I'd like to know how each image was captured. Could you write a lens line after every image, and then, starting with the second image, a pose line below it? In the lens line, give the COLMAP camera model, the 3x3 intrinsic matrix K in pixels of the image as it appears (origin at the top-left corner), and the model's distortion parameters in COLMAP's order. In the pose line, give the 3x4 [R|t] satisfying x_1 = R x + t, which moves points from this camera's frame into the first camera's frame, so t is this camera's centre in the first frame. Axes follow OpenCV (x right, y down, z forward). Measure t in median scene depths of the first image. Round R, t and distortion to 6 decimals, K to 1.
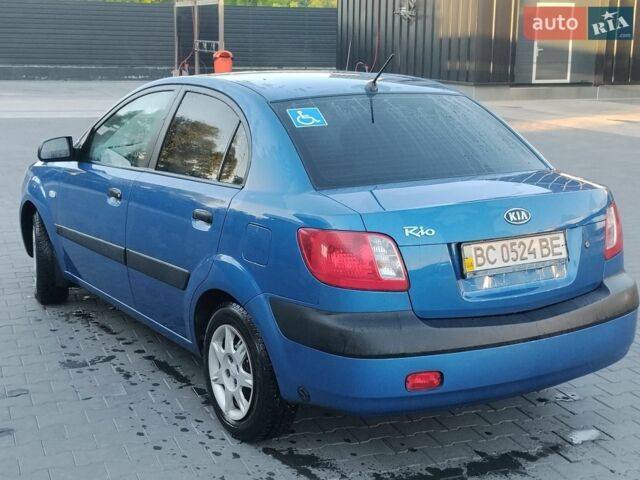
lens RADIAL K [[1019.1, 0, 320.0], [0, 1019.1, 240.0], [0, 0, 1]] dist [0.167919, -0.297711]
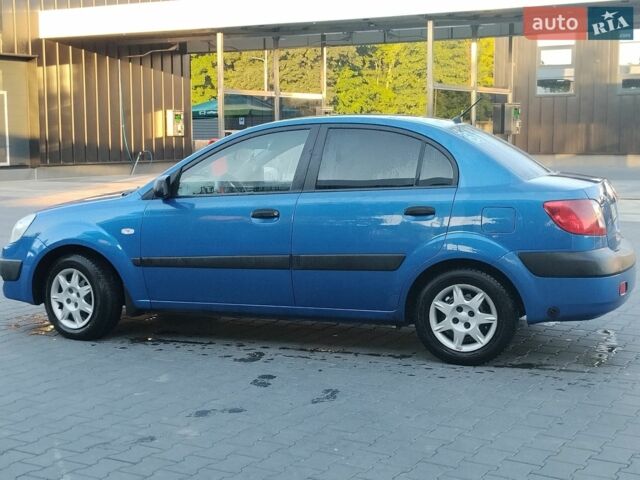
lens RADIAL K [[1019.1, 0, 320.0], [0, 1019.1, 240.0], [0, 0, 1]] dist [0.167919, -0.297711]
pose [[0.774079, -0.082042, 0.627751, -1.162820], [0.138452, 0.989503, -0.041406, 0.056725], [-0.617764, 0.118965, 0.777312, 0.018202]]
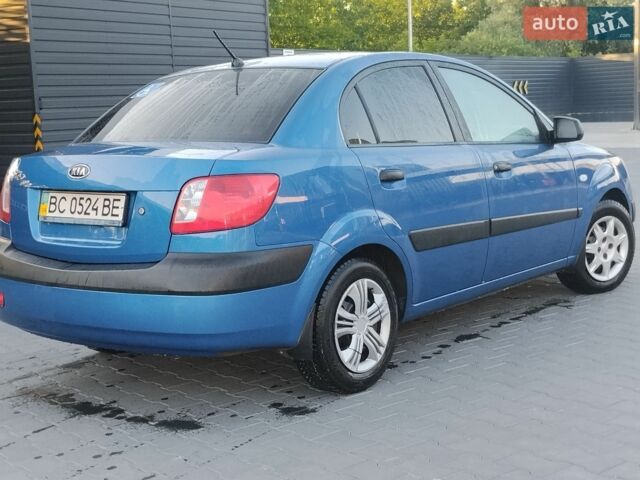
lens RADIAL K [[1019.1, 0, 320.0], [0, 1019.1, 240.0], [0, 0, 1]] dist [0.167919, -0.297711]
pose [[0.328484, 0.100650, -0.939131, 1.232996], [-0.144222, 0.987991, 0.055442, -0.046602], [0.933434, 0.117232, 0.339055, 0.845478]]
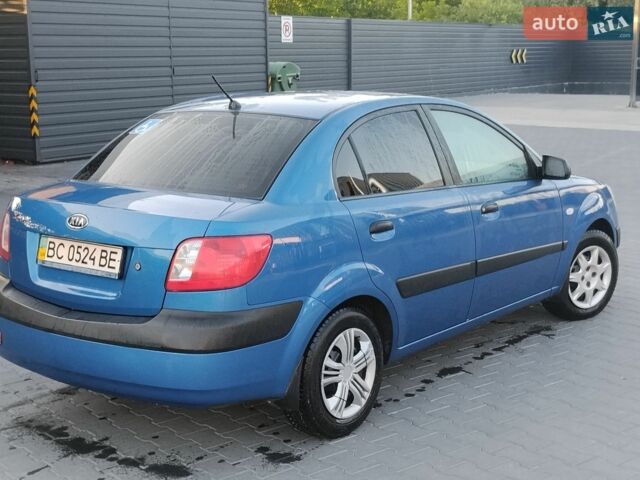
lens RADIAL K [[1019.1, 0, 320.0], [0, 1019.1, 240.0], [0, 0, 1]] dist [0.167919, -0.297711]
pose [[0.331410, 0.154551, -0.930742, 1.251460], [-0.174487, 0.979515, 0.100519, -0.153168], [0.927212, 0.129090, 0.351588, 0.823157]]
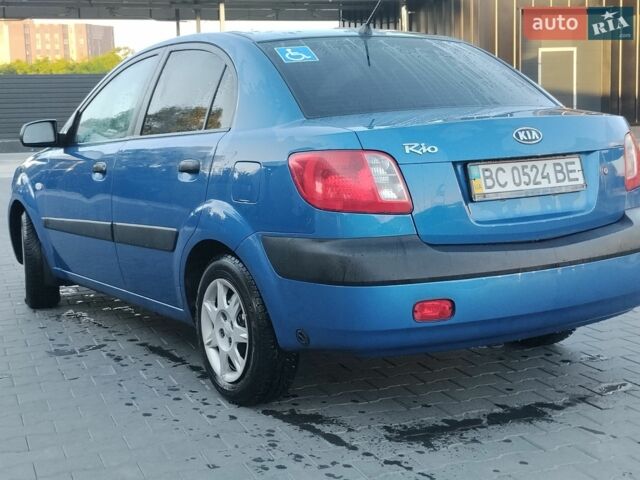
lens RADIAL K [[1019.1, 0, 320.0], [0, 1019.1, 240.0], [0, 0, 1]] dist [0.167919, -0.297711]
pose [[0.999036, -0.042410, -0.011319, 0.012761], [0.041493, 0.996562, -0.071713, 0.123206], [0.014321, 0.071174, 0.997361, 0.083605]]
